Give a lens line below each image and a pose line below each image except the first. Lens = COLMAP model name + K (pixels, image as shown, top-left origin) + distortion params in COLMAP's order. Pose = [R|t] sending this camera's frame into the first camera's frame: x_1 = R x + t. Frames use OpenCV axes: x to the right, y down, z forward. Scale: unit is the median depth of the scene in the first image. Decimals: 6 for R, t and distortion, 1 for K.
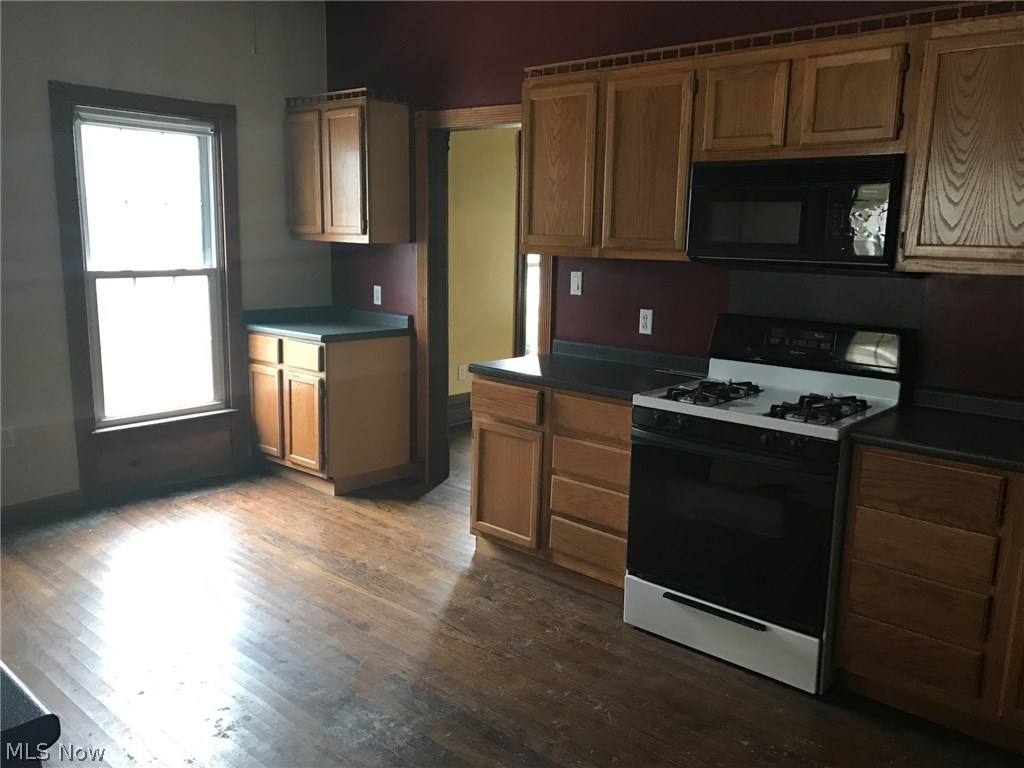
lens RADIAL K [[840.1, 0, 512.0], [0, 840.1, 384.0], [0, 0, 1]] dist [0.069113, -0.081763]
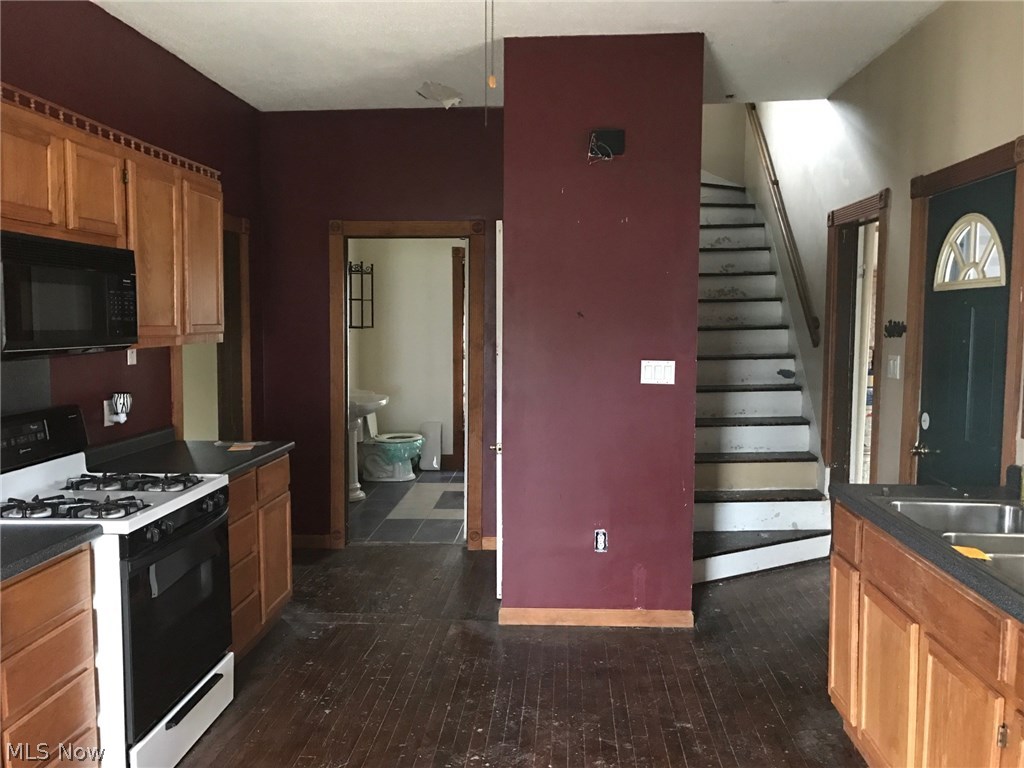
lens RADIAL K [[840.1, 0, 512.0], [0, 840.1, 384.0], [0, 0, 1]] dist [0.069113, -0.081763]
pose [[-0.618842, -0.086056, 0.780787, -0.717053], [0.130683, 0.968850, 0.210361, -0.241599], [-0.774569, 0.232216, -0.588319, 1.191014]]
